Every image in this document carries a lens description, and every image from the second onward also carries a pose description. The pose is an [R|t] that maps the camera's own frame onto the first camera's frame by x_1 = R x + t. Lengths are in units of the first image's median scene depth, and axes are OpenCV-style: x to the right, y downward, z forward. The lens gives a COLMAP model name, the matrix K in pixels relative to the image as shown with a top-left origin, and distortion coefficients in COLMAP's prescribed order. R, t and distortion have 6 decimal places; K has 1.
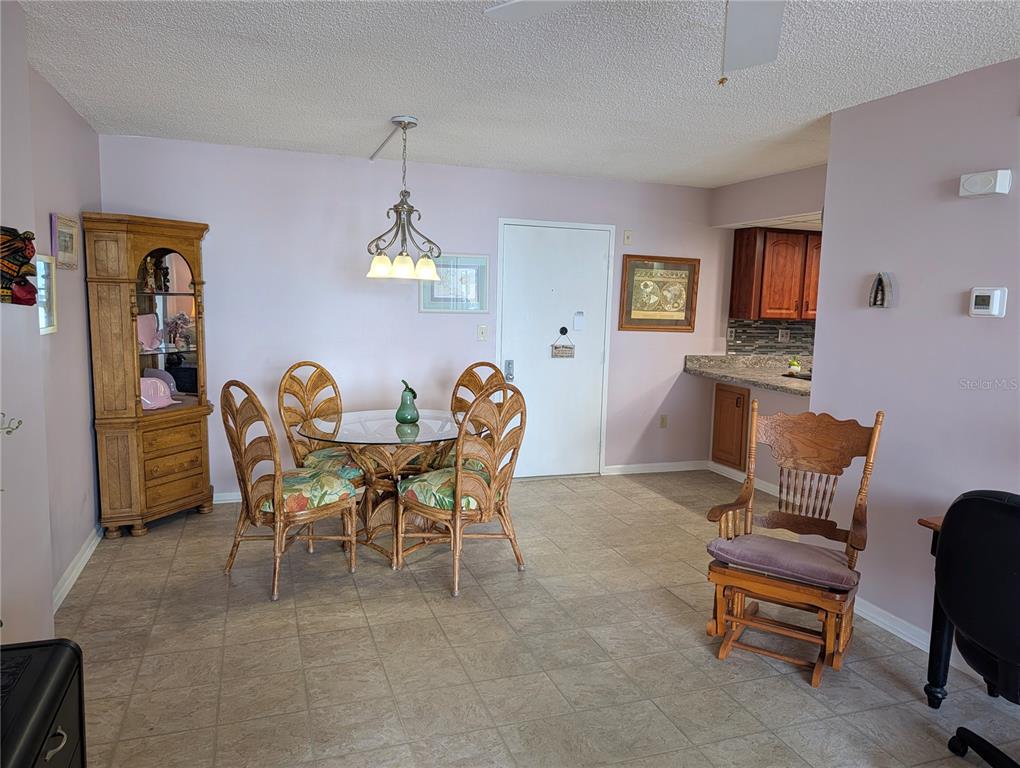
lens RADIAL K [[731.7, 0, 515.4], [0, 731.7, 384.5], [0, 0, 1]] dist [0.026502, -0.024409]
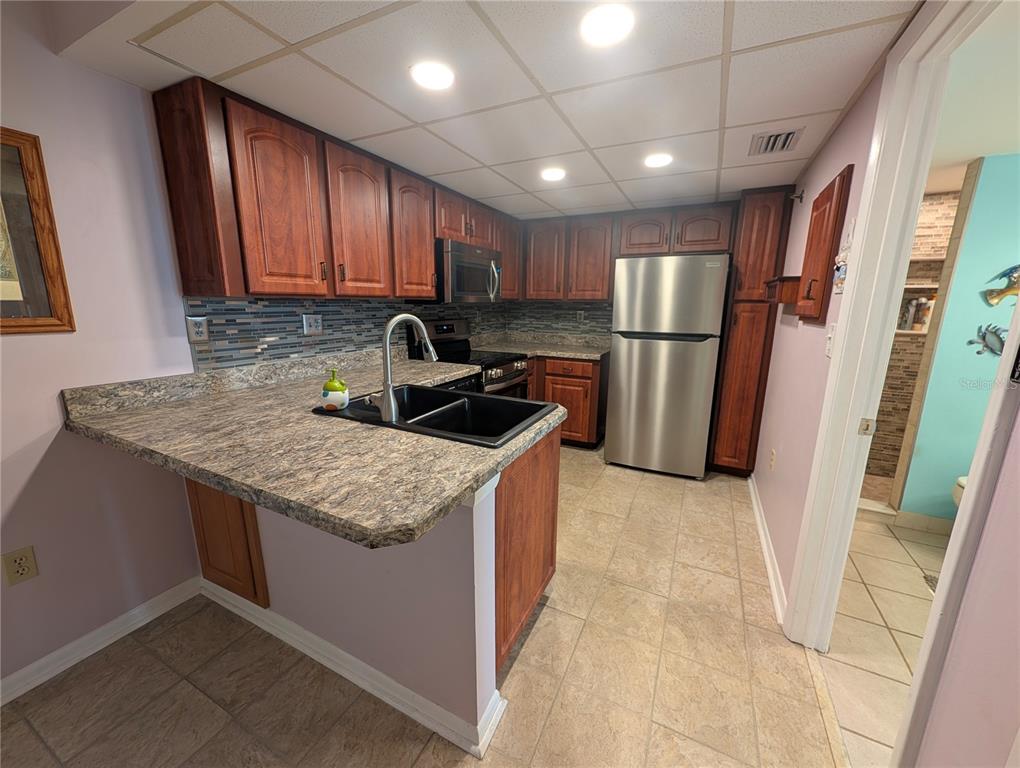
lens RADIAL K [[393.4, 0, 509.8], [0, 393.4, 383.1], [0, 0, 1]] dist [0.001960, 0.000277]
pose [[0.716639, -0.164246, 0.677829, 0.287895], [0.092458, 0.985670, 0.141087, -0.056317], [-0.691289, -0.038438, 0.721555, 0.734109]]
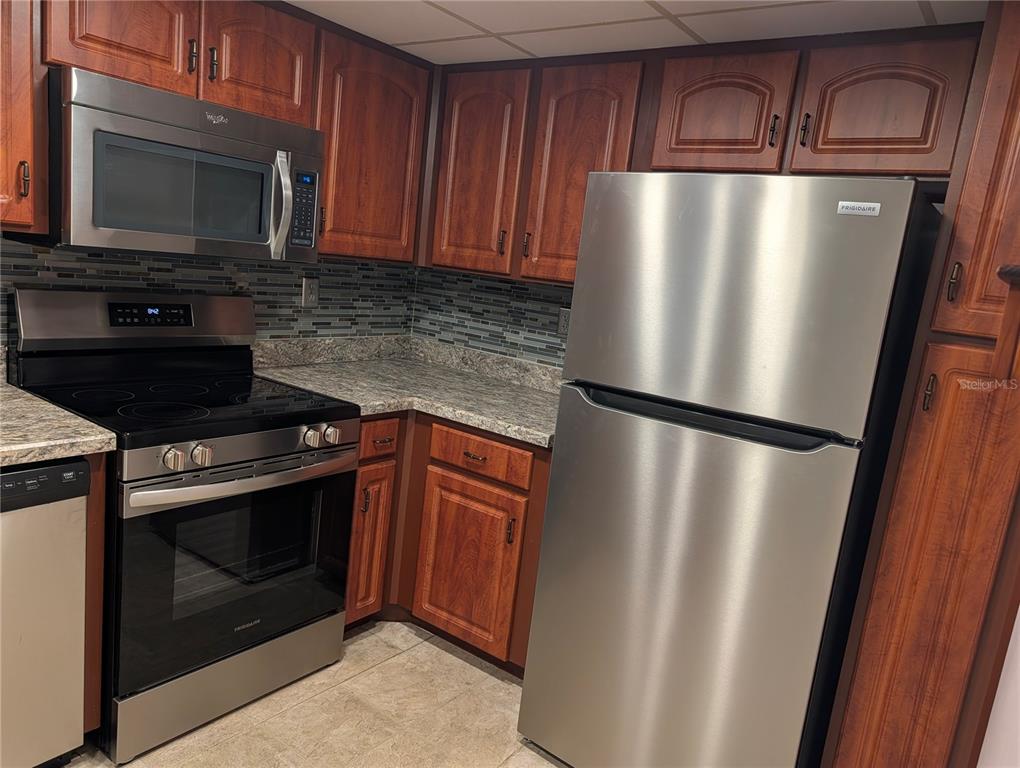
lens RADIAL K [[734.0, 0, 504.6], [0, 734.0, 394.6], [0, 0, 1]] dist [0.023849, -0.023233]
pose [[0.826023, -0.041162, 0.562131, 0.542904], [-0.022624, 0.994105, 0.106039, -0.065625], [-0.563182, -0.100309, 0.820222, 0.756665]]
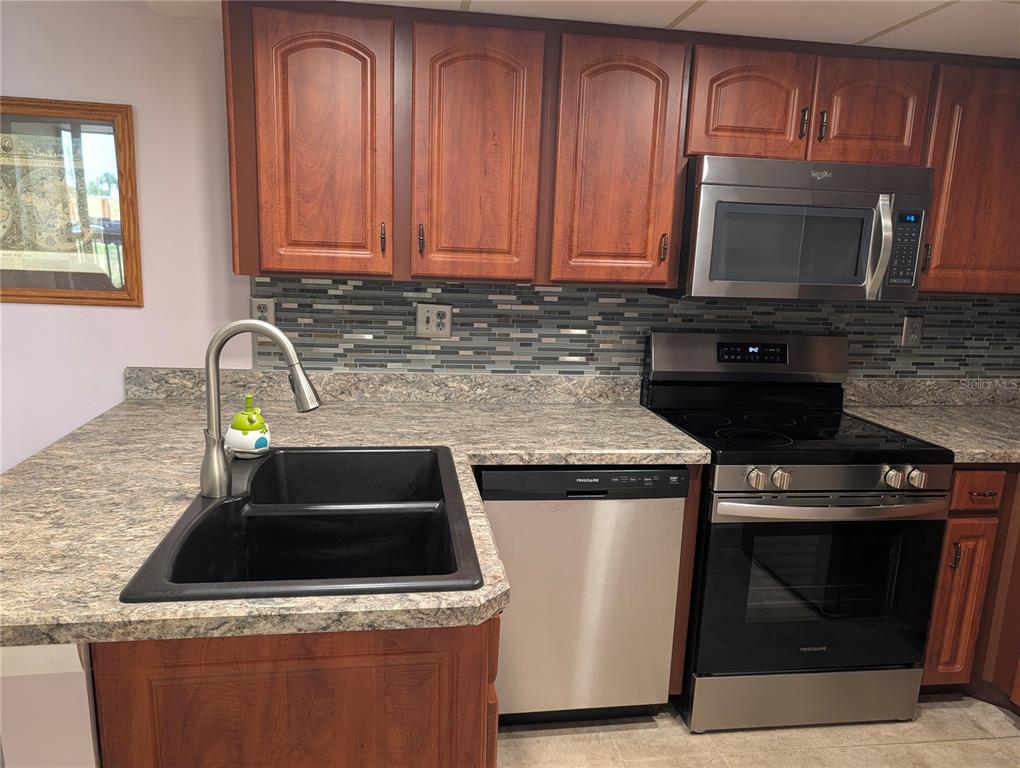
lens RADIAL K [[734.0, 0, 504.6], [0, 734.0, 394.6], [0, 0, 1]] dist [0.023849, -0.023233]
pose [[0.981598, 0.041761, -0.186337, 0.546999], [-0.028620, 0.996946, 0.072663, -0.064902], [0.188803, -0.065993, 0.979795, 0.719717]]
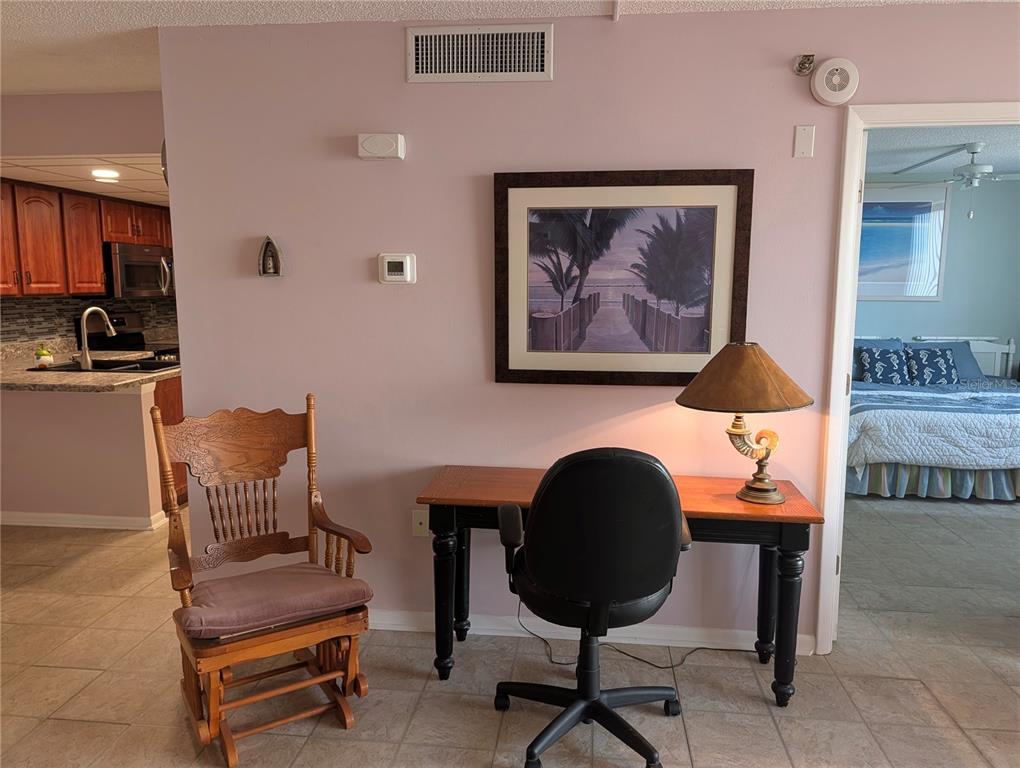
lens RADIAL K [[731.7, 0, 515.4], [0, 731.7, 384.5], [0, 0, 1]] dist [0.026502, -0.024409]
pose [[0.431129, -0.152620, 0.889289, -0.099840], [0.116535, 0.986754, 0.112851, -0.025325], [-0.894733, 0.054980, 0.443204, 0.215738]]
